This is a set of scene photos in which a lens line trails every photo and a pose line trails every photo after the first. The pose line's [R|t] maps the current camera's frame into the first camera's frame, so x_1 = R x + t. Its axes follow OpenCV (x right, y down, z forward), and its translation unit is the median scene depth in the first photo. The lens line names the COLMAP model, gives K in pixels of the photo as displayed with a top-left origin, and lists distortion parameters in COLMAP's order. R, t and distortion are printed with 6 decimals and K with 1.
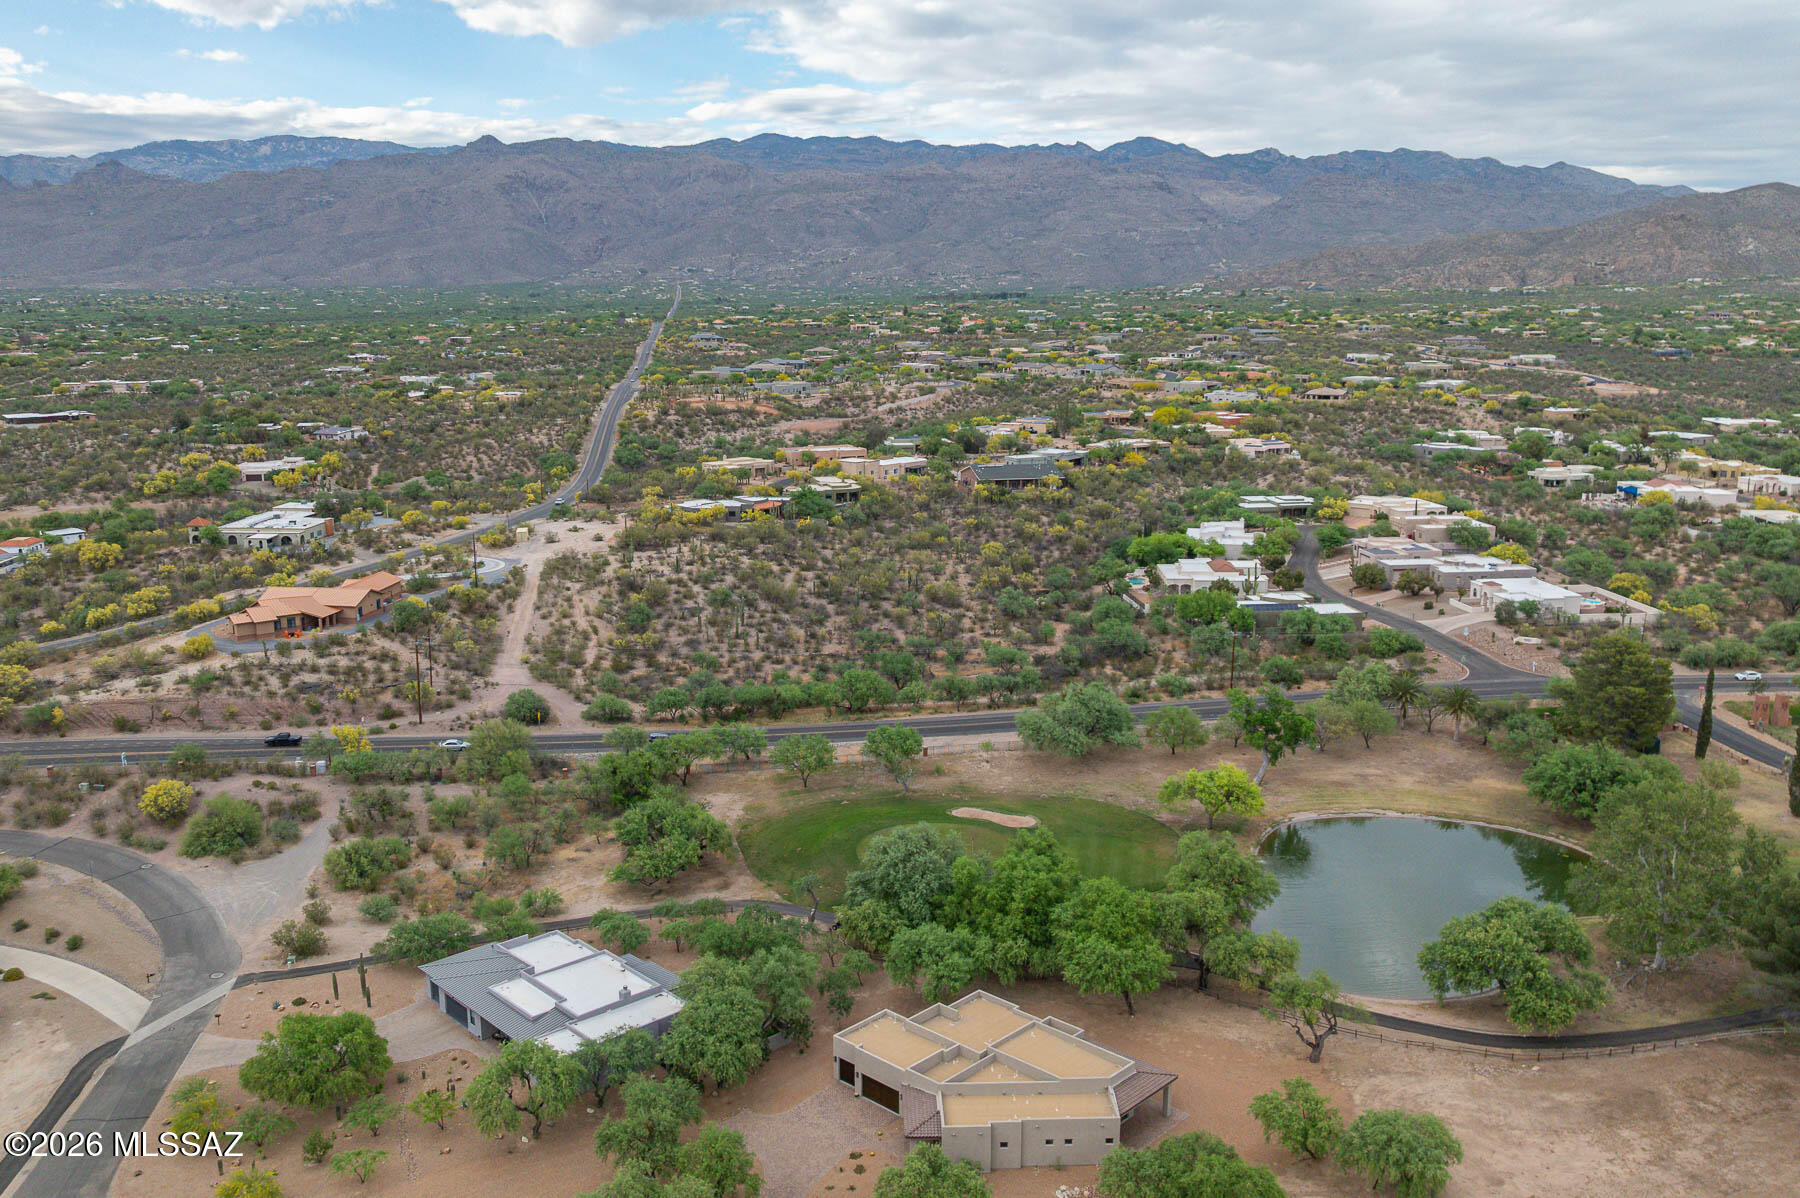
lens RADIAL K [[1503.0, 0, 901.4], [0, 1503.0, 589.3], [0, 0, 1]] dist [-0.014459, -0.009464]
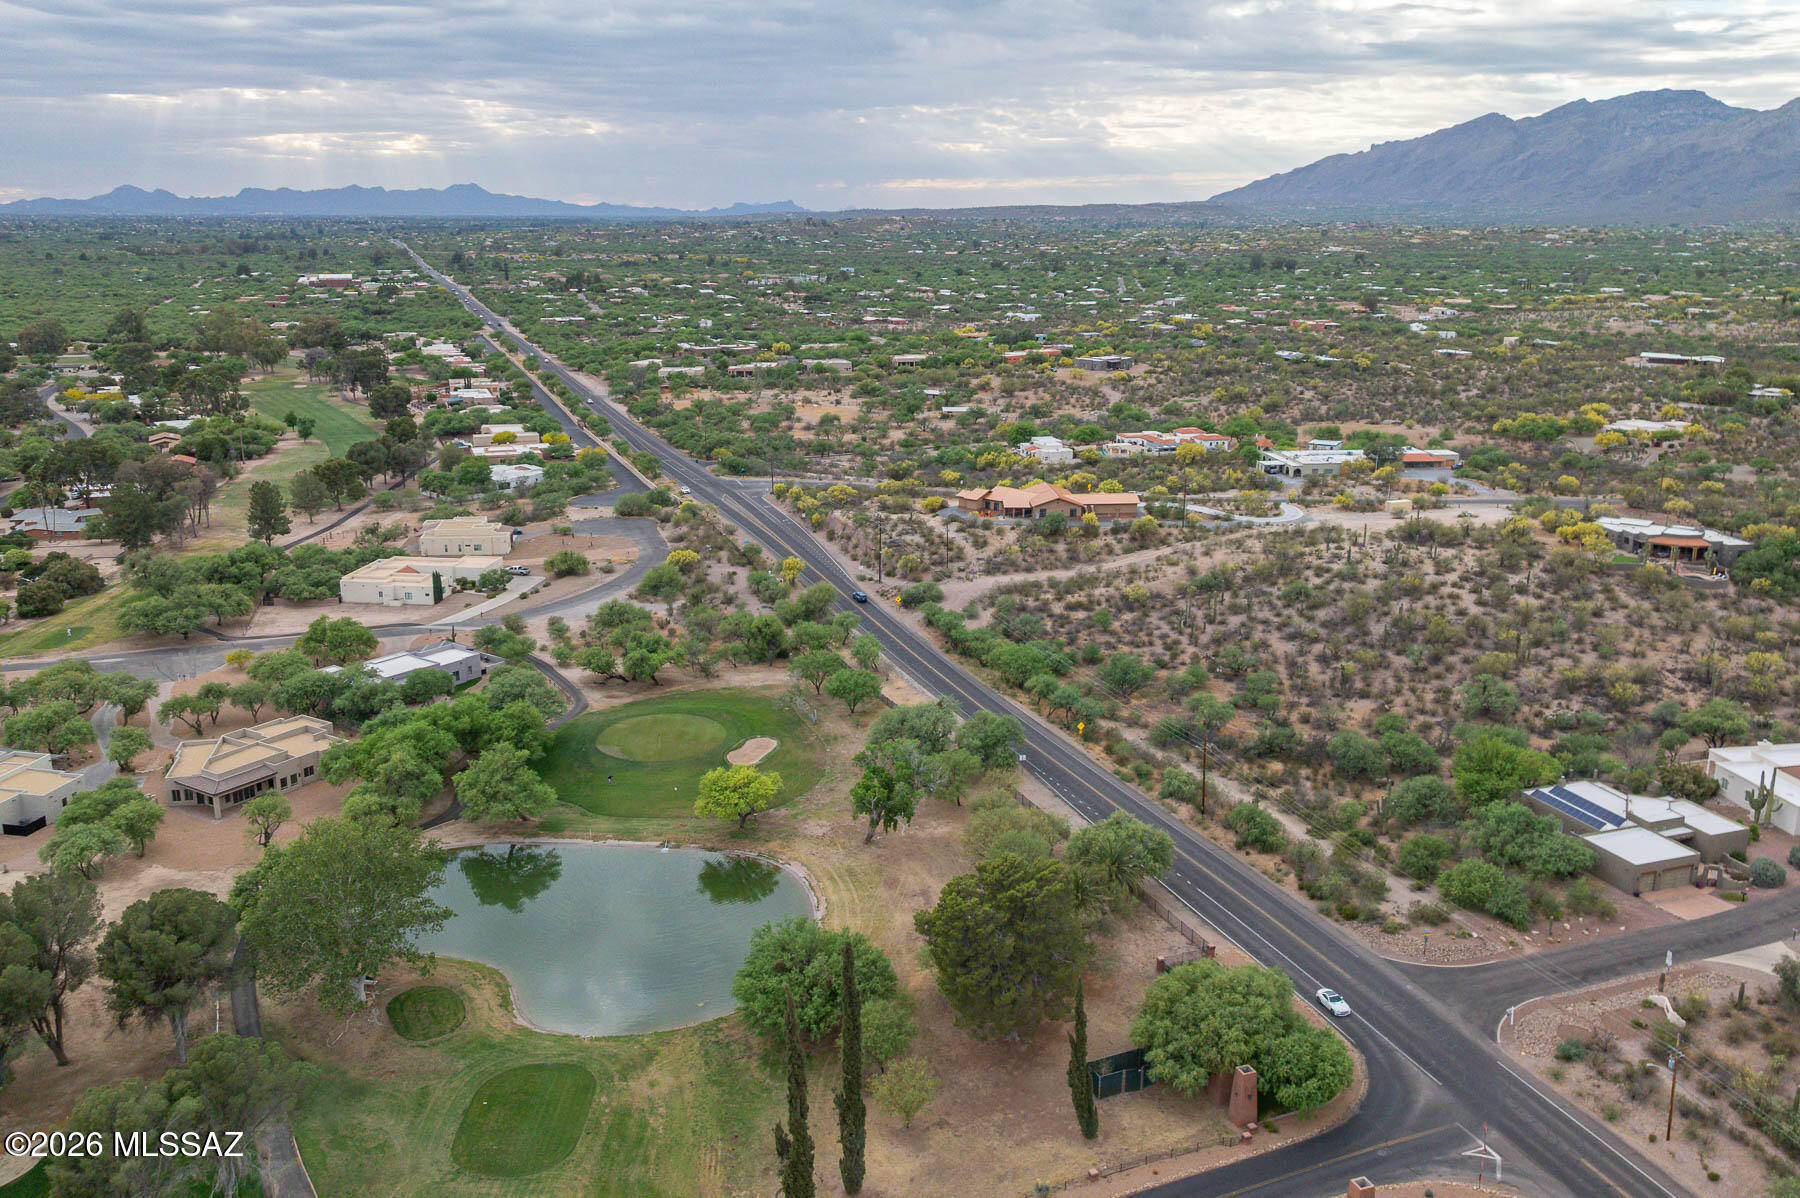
lens RADIAL K [[1503.0, 0, 904.0], [0, 1503.0, 596.4], [0, 0, 1]] dist [-0.014459, -0.009464]
pose [[0.202145, 0.249393, -0.947069, 0.264274], [-0.202174, 0.956830, 0.208811, -0.050572], [0.958260, 0.149263, 0.243839, 0.195686]]
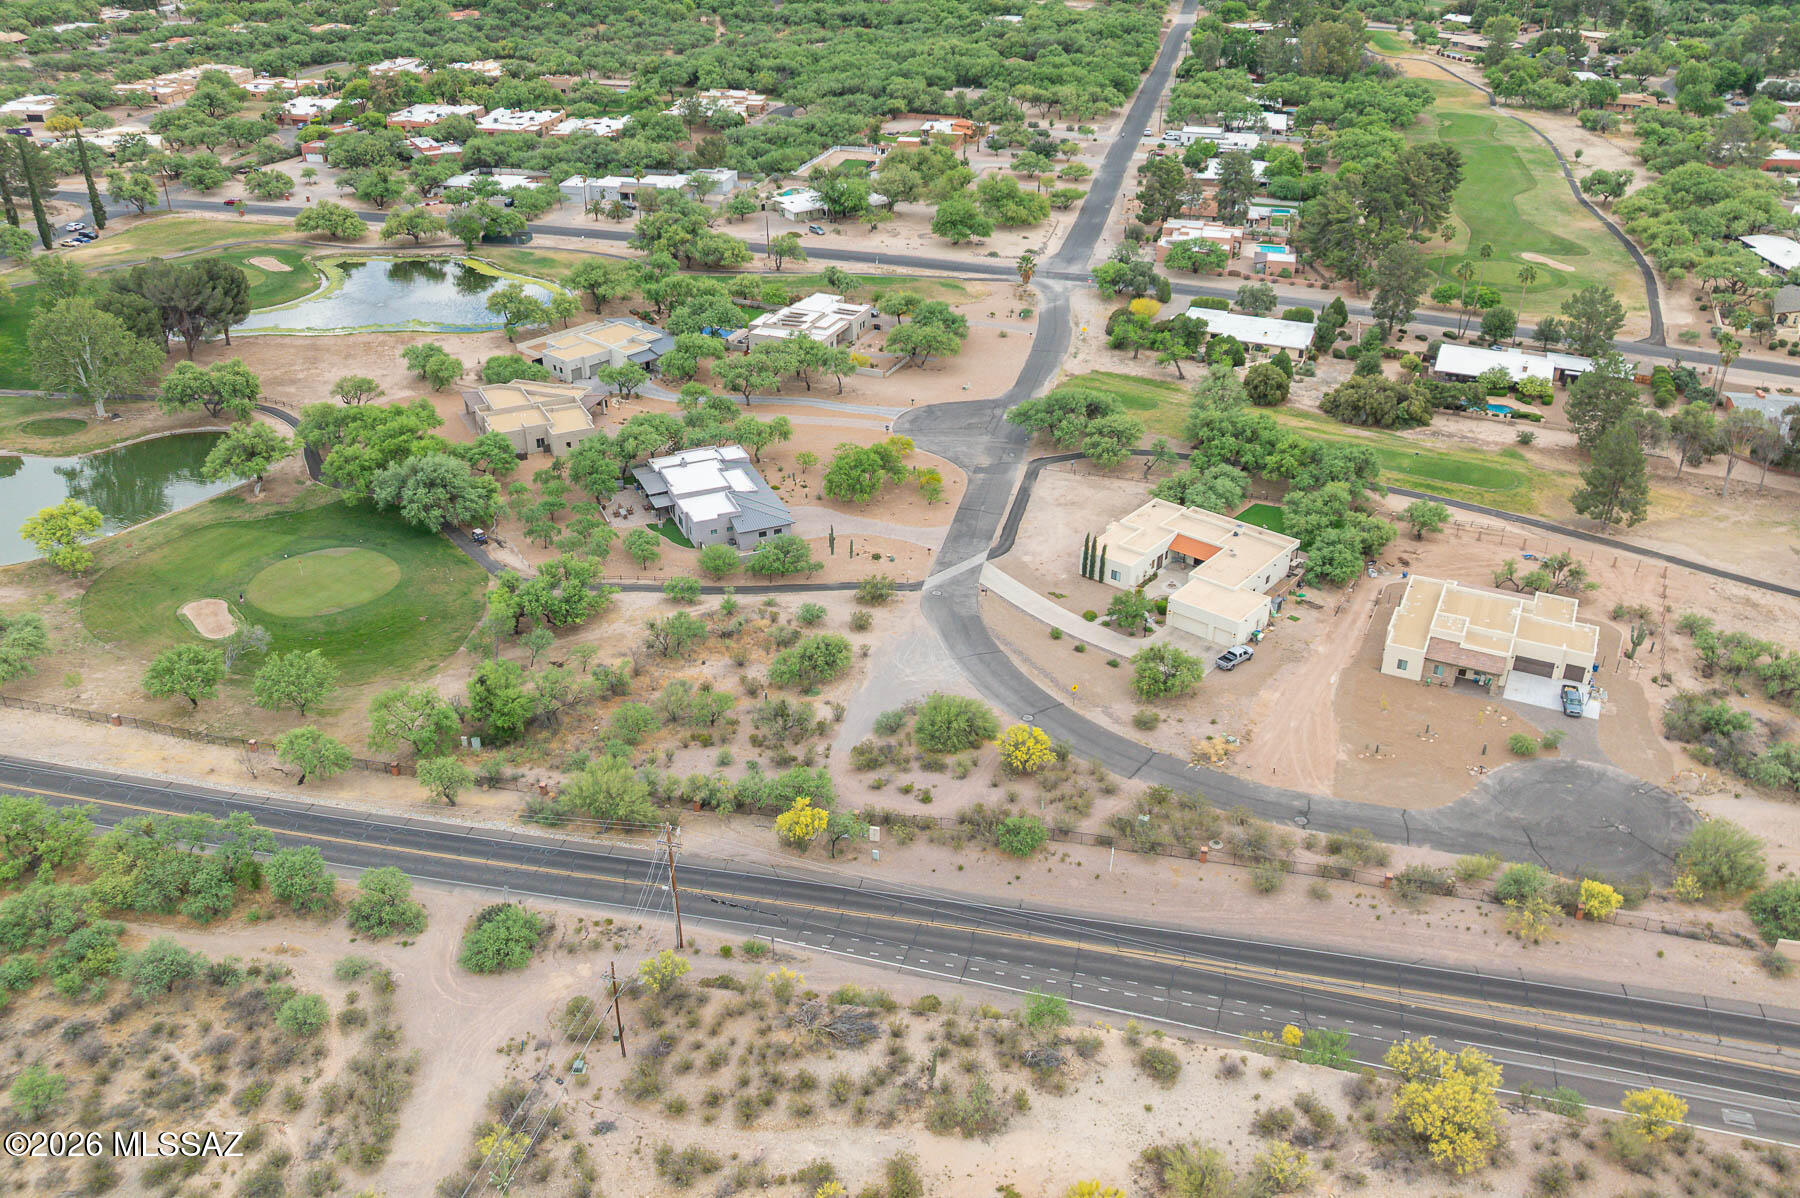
lens RADIAL K [[1503.0, 0, 902.6], [0, 1503.0, 607.9], [0, 0, 1]] dist [-0.014459, -0.009464]
pose [[-0.936414, -0.174296, 0.304549, -0.155990], [0.069011, 0.759486, 0.646853, -0.107585], [-0.344044, 0.626739, -0.699165, 0.363179]]
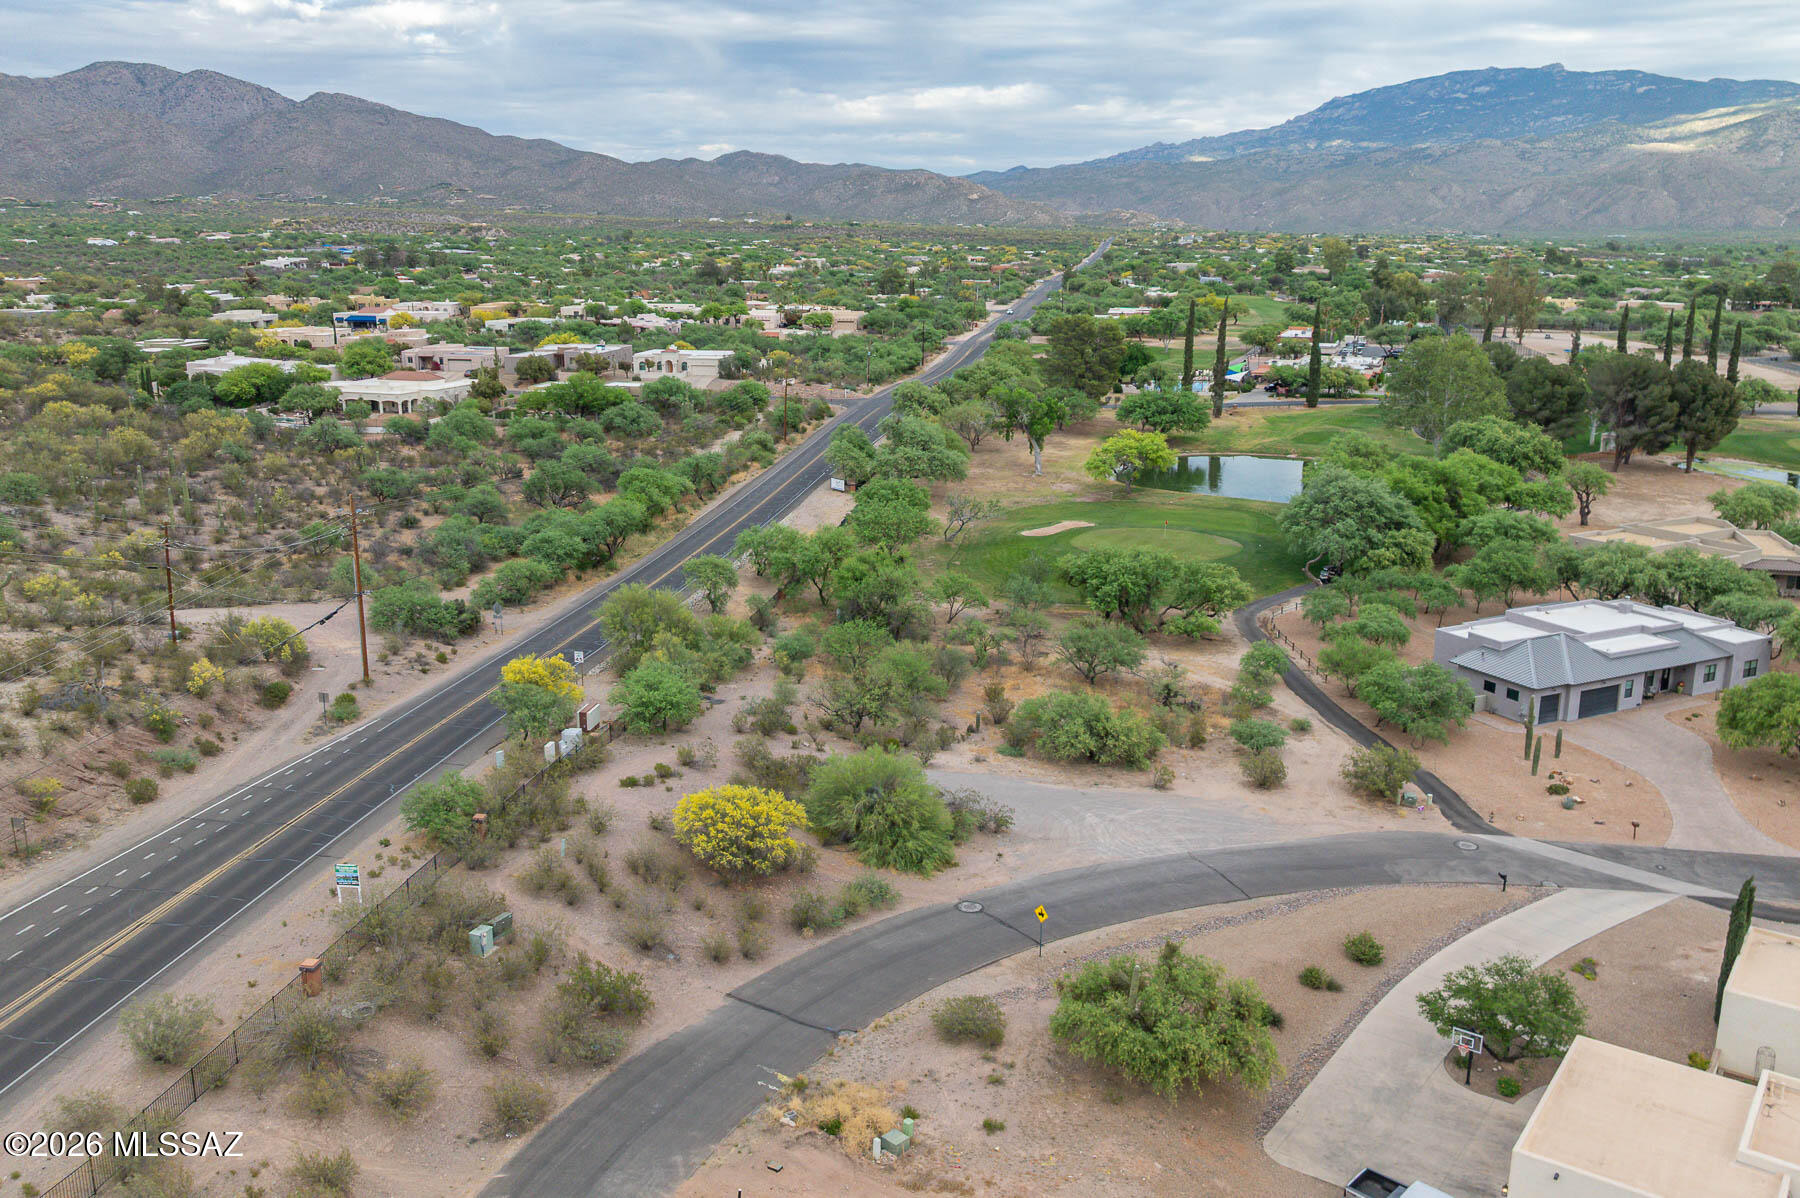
lens RADIAL K [[1503.0, 0, 903.6], [0, 1503.0, 614.0], [0, 0, 1]] dist [-0.014459, -0.009464]
pose [[0.292770, -0.235366, 0.926763, -0.199433], [0.187512, 0.964544, 0.185725, 0.003098], [-0.937617, 0.119405, 0.326523, 0.189771]]
